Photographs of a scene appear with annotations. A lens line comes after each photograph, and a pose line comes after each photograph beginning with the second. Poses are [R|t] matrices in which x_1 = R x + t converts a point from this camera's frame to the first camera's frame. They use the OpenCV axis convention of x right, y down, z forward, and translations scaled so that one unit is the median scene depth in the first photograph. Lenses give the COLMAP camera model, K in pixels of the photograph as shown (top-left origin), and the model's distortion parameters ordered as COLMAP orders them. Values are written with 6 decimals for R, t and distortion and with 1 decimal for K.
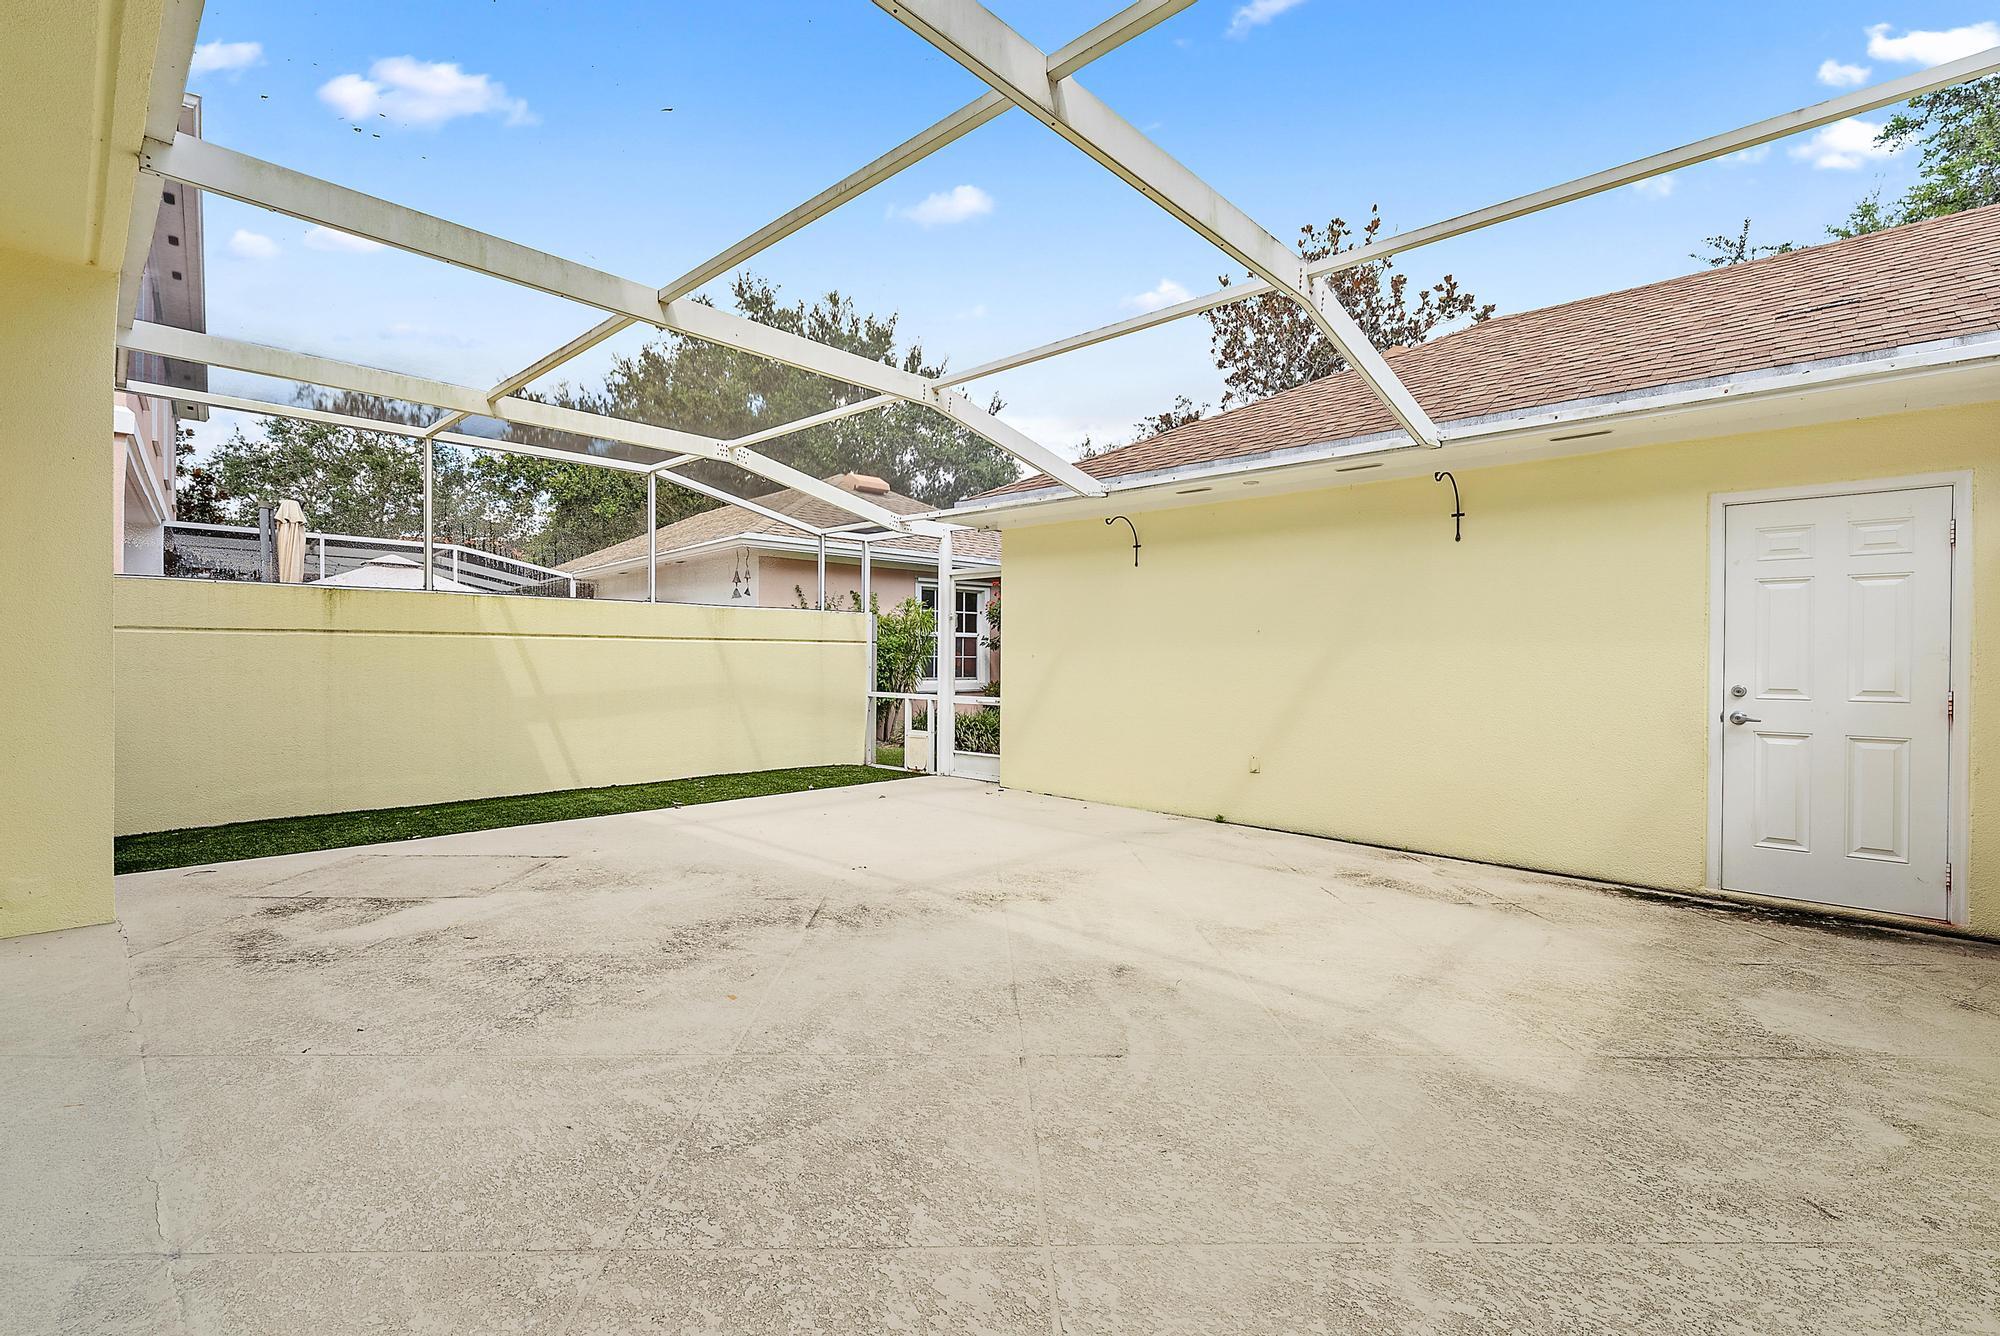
lens RADIAL K [[896.1, 0, 1000.8], [0, 896.1, 662.8], [0, 0, 1]] dist [0.002091, 0.000491]
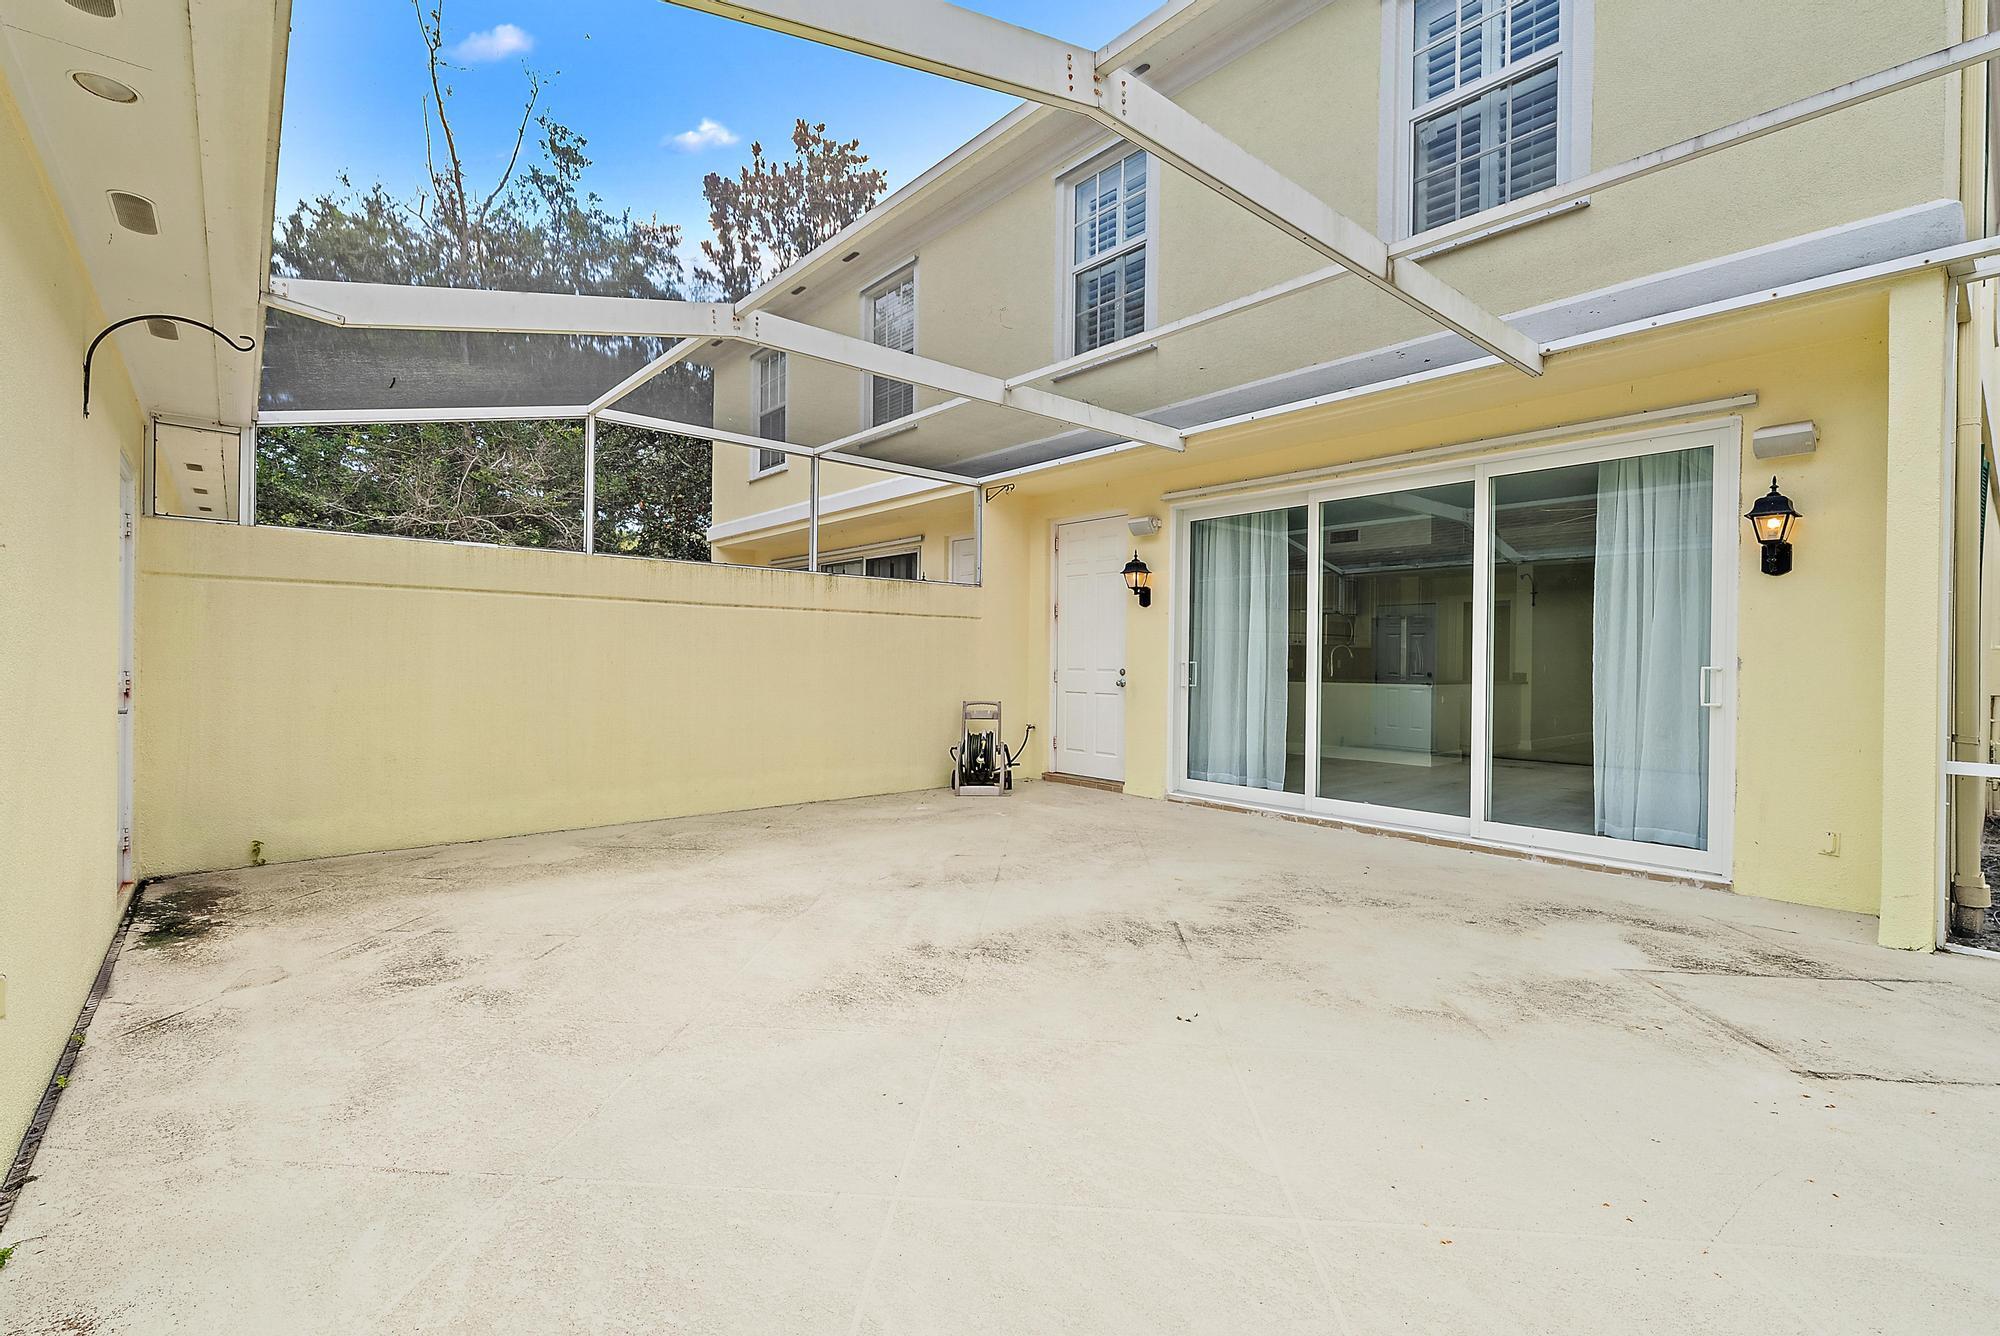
lens RADIAL K [[896.1, 0, 998.3], [0, 896.1, 662.1], [0, 0, 1]] dist [0.002091, 0.000491]
pose [[-0.993911, -0.019875, 0.108378, -0.110814], [-0.019278, 0.999793, 0.006558, -0.008479], [-0.108486, 0.004429, -0.994088, 1.918099]]
